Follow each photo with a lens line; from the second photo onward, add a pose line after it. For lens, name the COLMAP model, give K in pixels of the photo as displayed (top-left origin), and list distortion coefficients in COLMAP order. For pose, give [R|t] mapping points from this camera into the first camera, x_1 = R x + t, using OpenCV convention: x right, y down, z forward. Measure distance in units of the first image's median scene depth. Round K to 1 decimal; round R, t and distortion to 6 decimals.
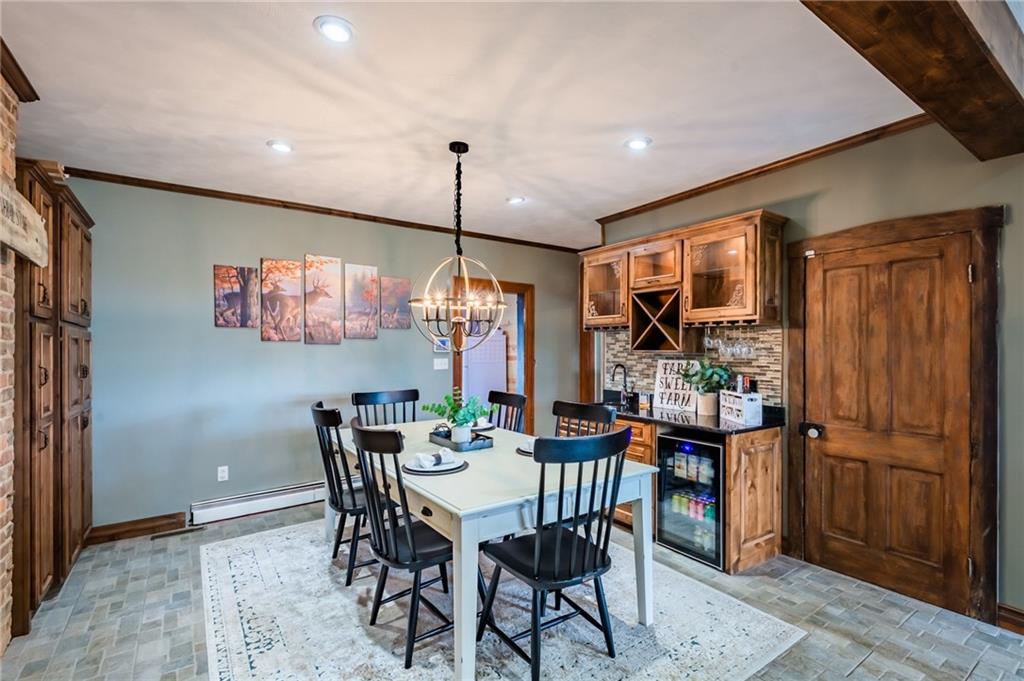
lens RADIAL K [[474.2, 0, 512.3], [0, 474.2, 352.6], [0, 0, 1]] dist [-0.000191, -0.000008]
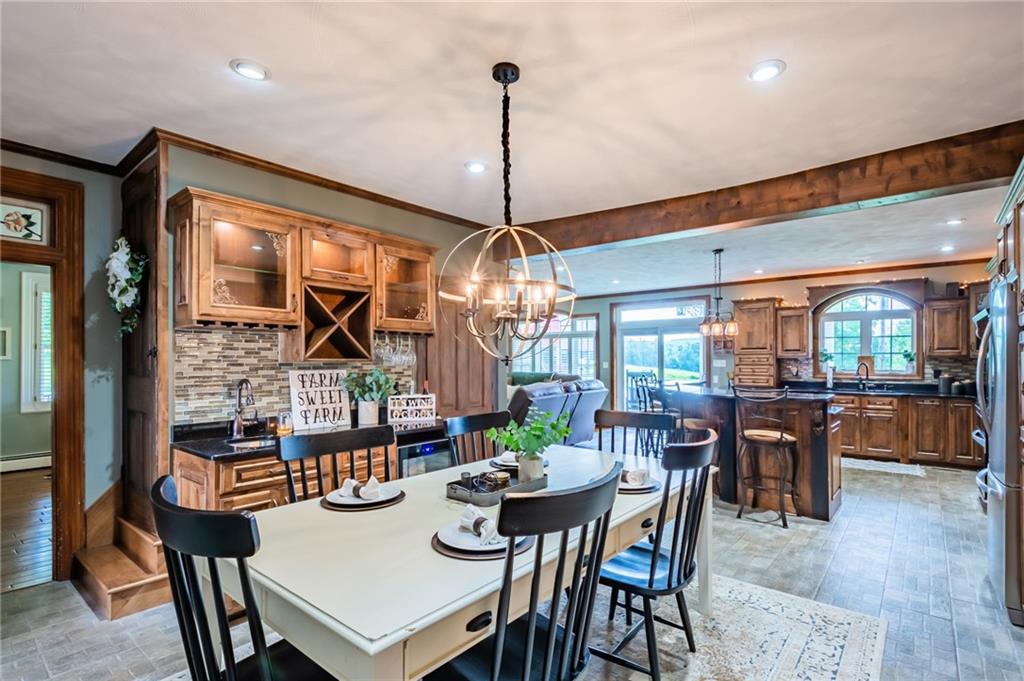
lens RADIAL K [[483.4, 0, 557.4], [0, 483.4, 357.0], [0, 0, 1]] dist [0.001509, 0.000196]
pose [[-0.306193, 0.000236, 0.951970, -0.618894], [0.001531, 0.999999, 0.000244, -0.007223], [-0.951968, 0.001532, -0.306193, 0.863626]]
